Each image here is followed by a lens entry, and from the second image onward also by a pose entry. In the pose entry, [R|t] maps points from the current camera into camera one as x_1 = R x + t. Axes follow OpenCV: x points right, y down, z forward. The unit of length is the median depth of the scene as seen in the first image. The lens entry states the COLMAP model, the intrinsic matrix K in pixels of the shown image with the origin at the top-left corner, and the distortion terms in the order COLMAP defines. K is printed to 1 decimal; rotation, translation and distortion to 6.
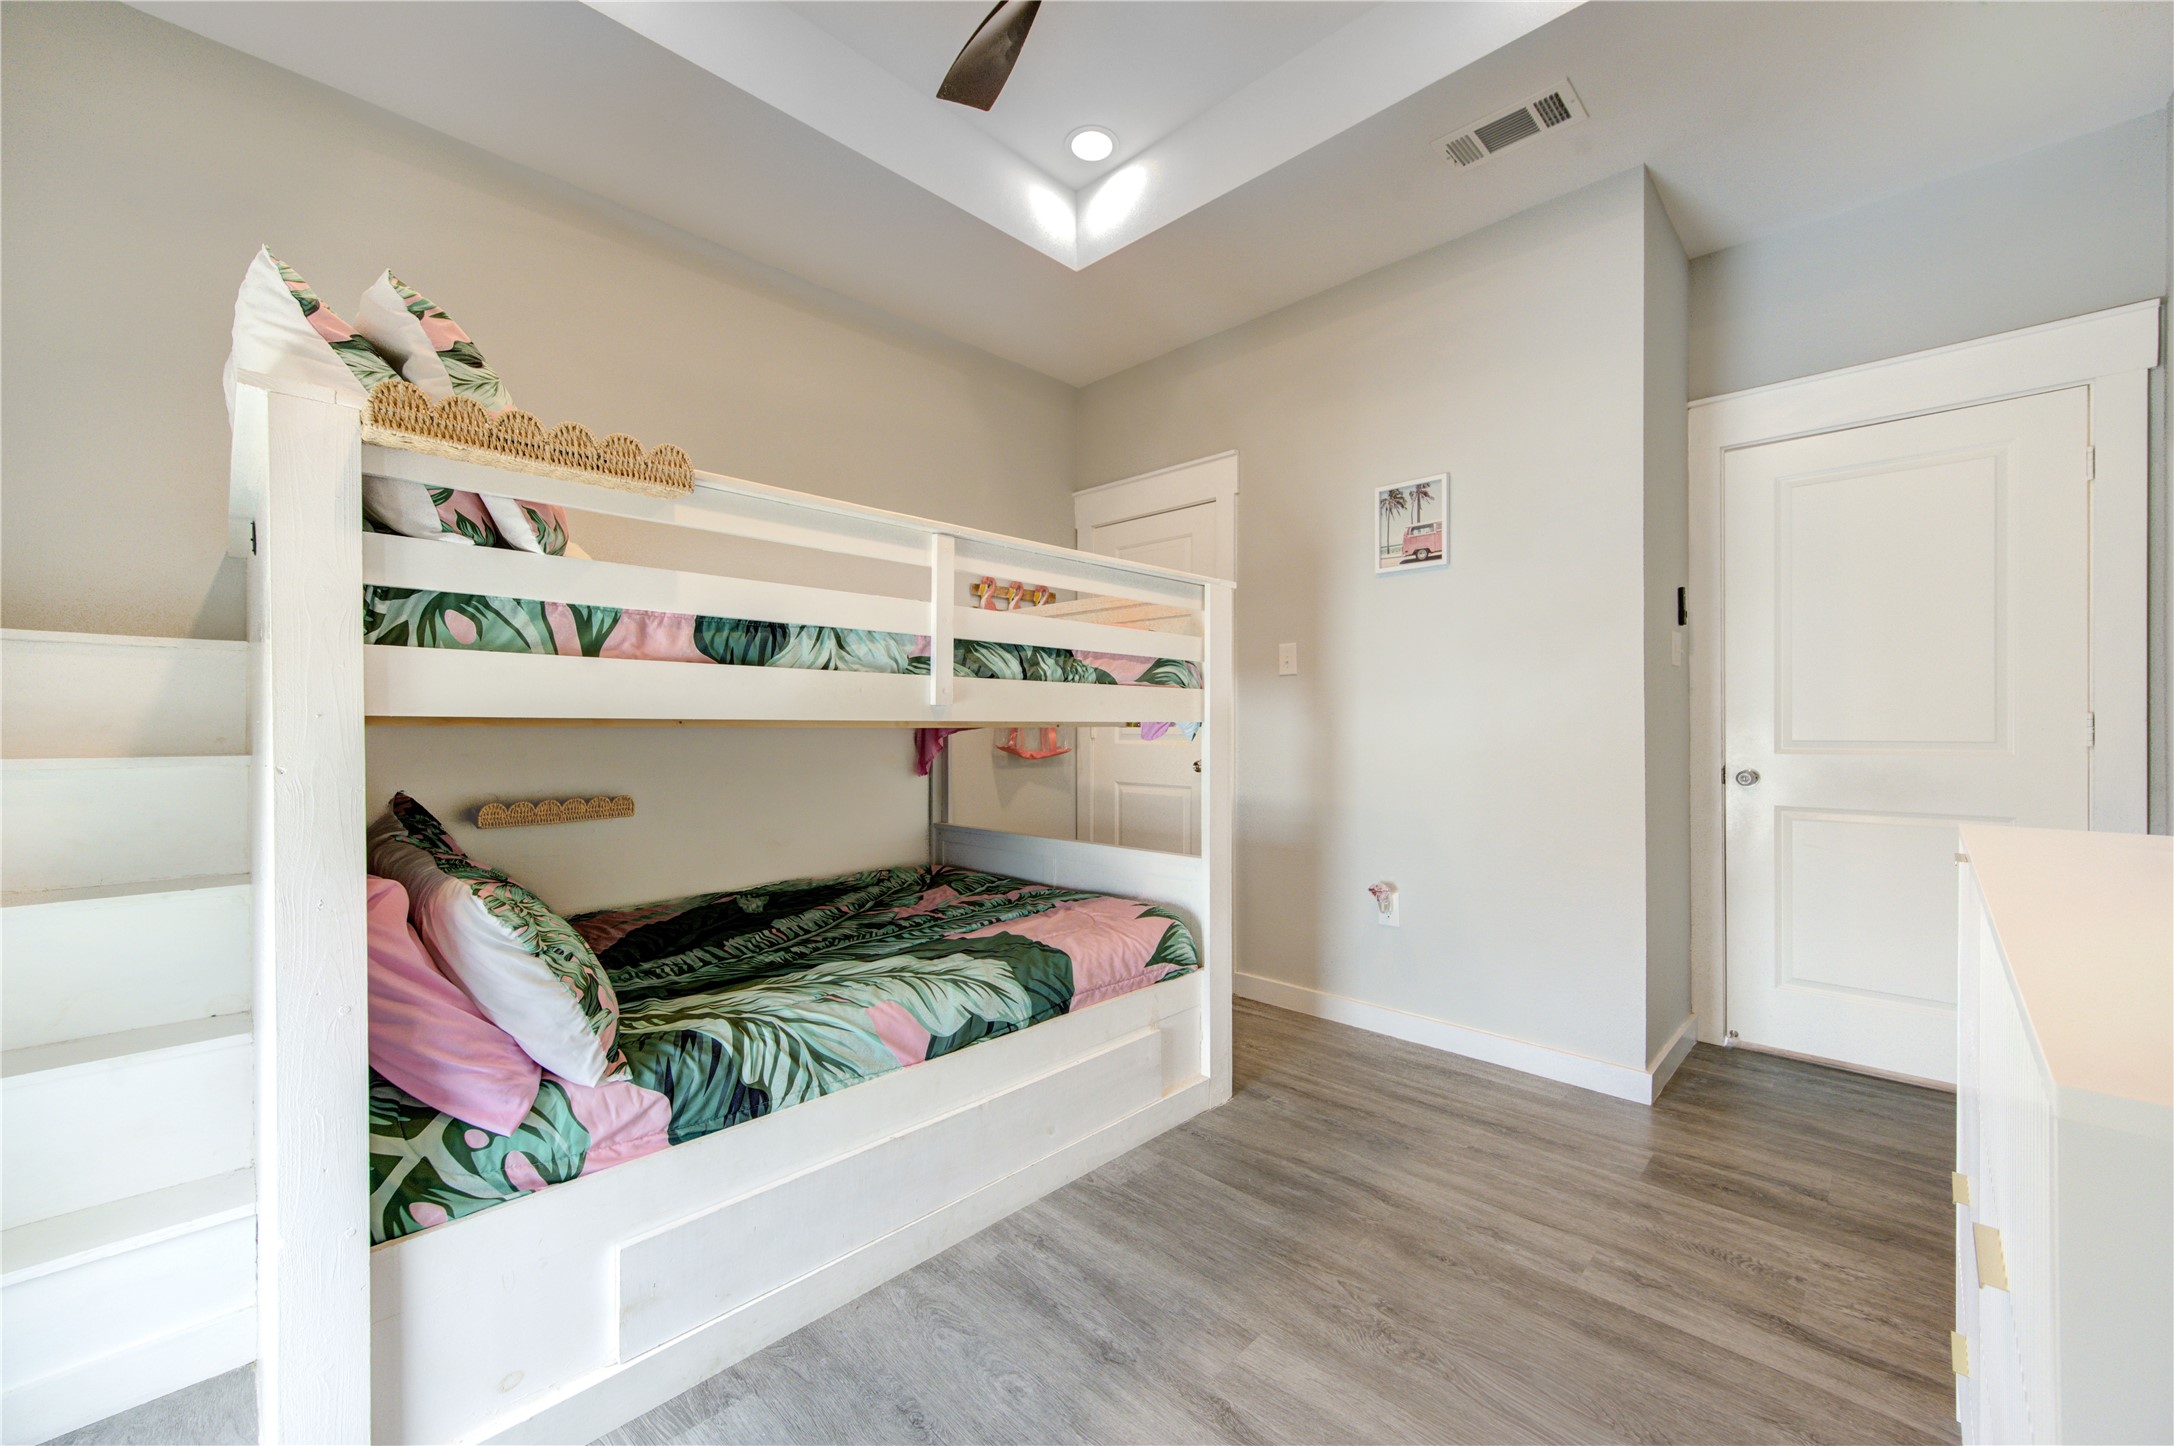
lens RADIAL K [[848.0, 0, 1096.5], [0, 848.0, 725.9], [0, 0, 1]] dist [0.000394, 0.000673]
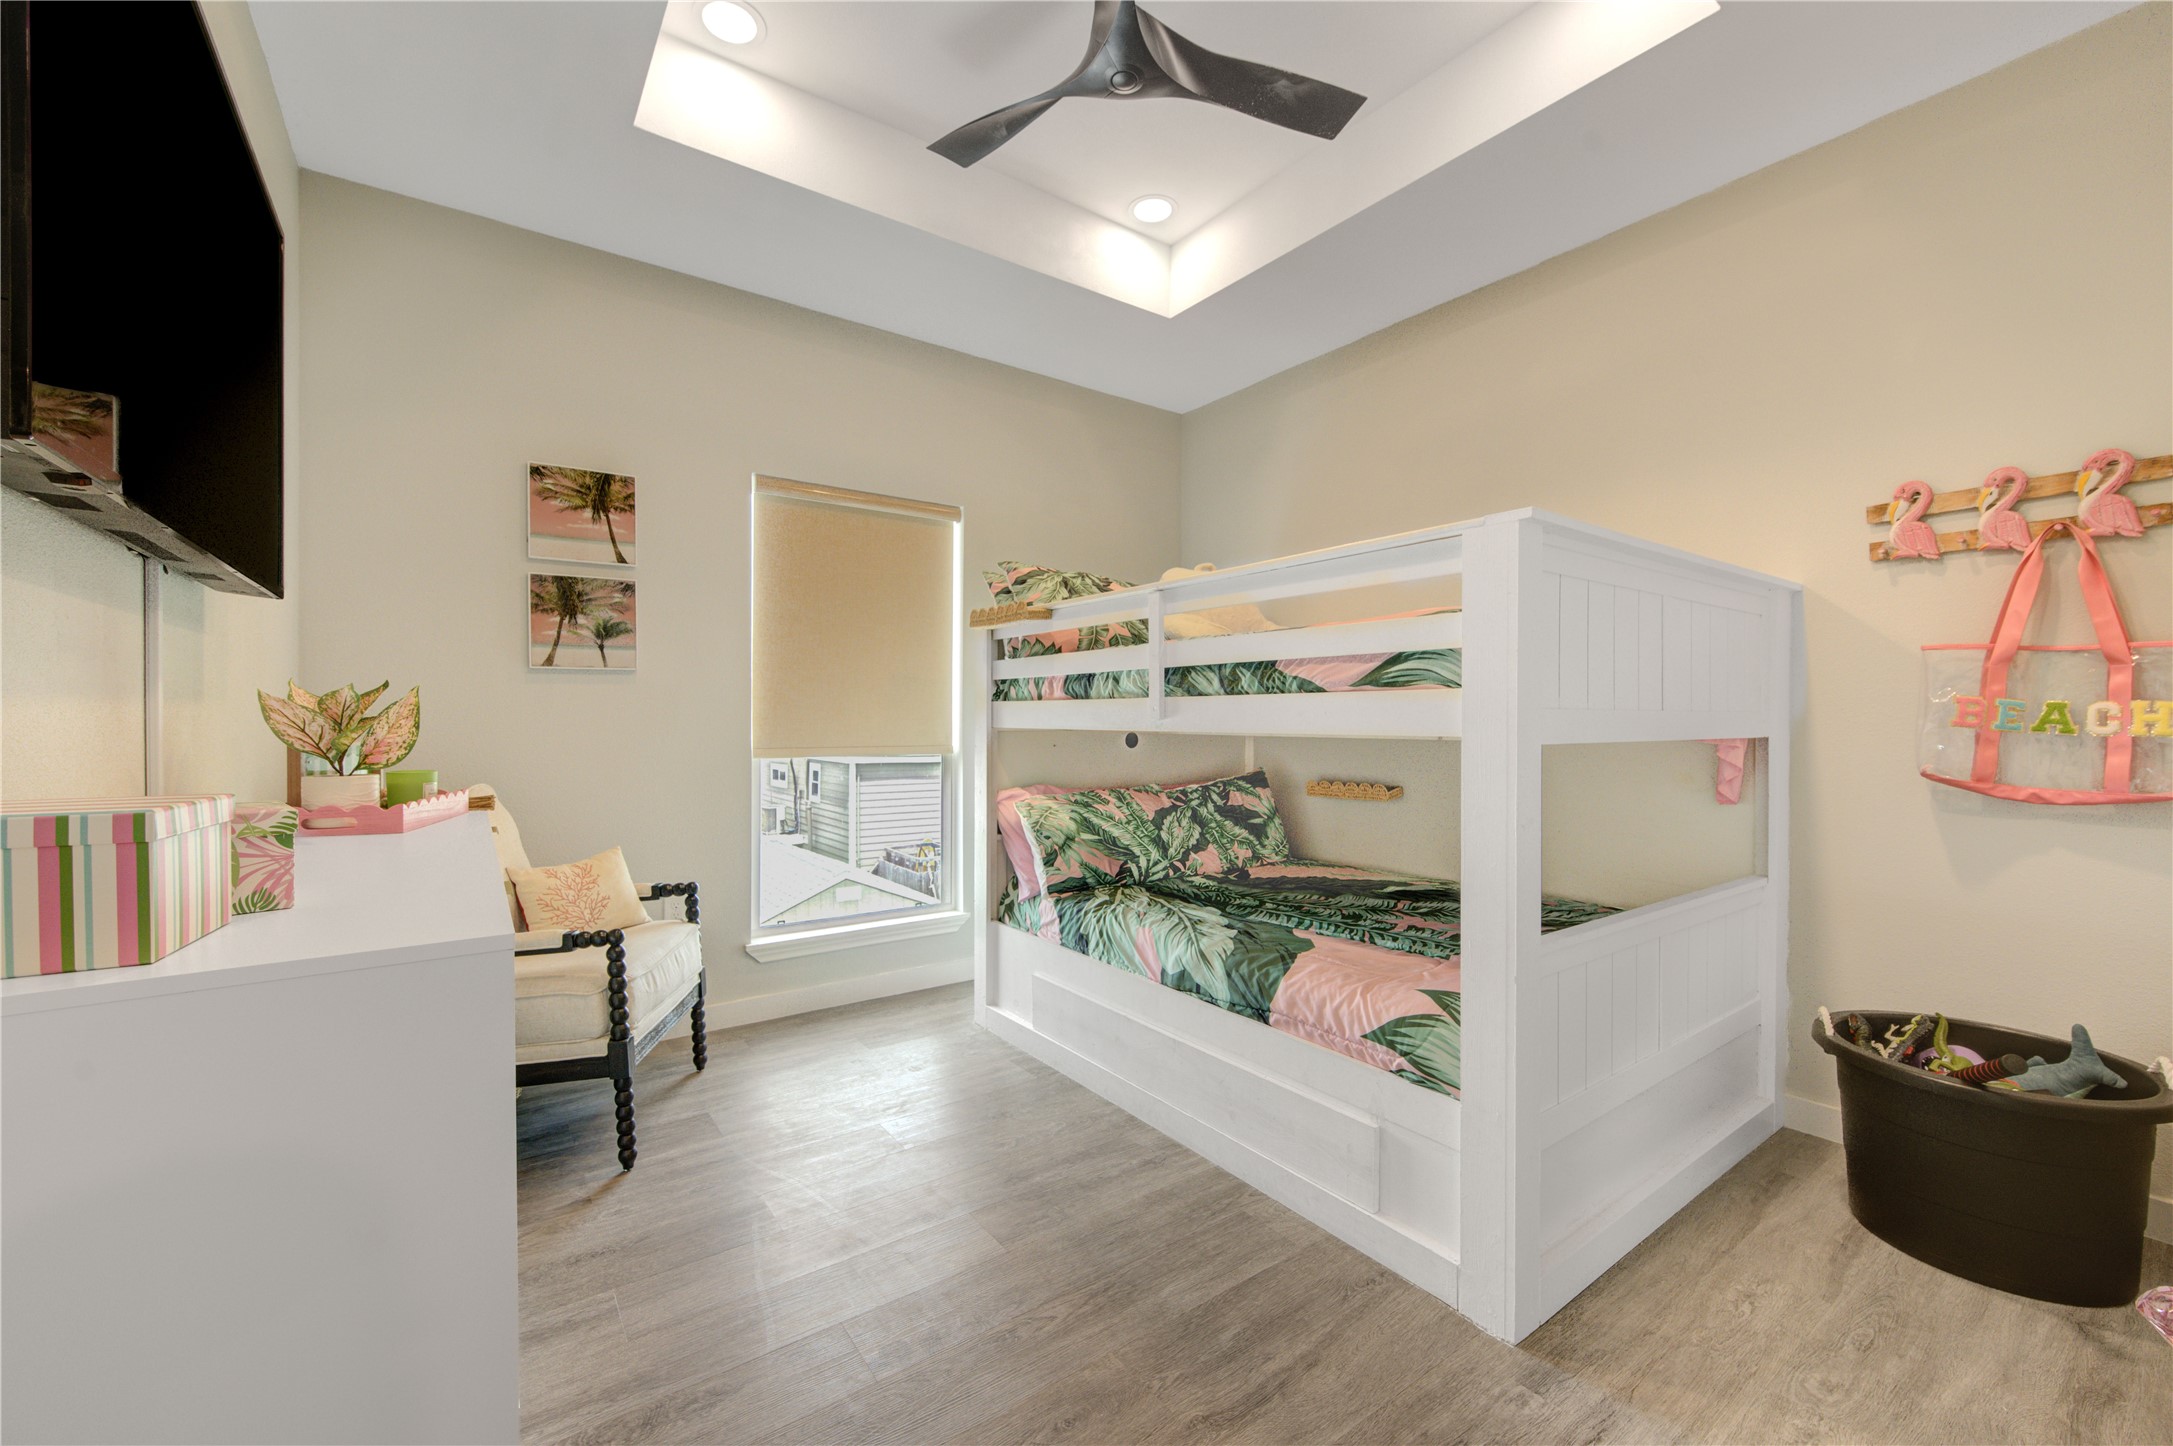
lens RADIAL K [[847.6, 0, 1092.5], [0, 847.6, 725.4], [0, 0, 1]] dist [0.000394, 0.000673]
pose [[-0.165391, 0.006657, -0.986206, 1.056574], [-0.001709, 0.999974, 0.007036, -0.022703], [0.986227, 0.002849, -0.165375, 1.032664]]
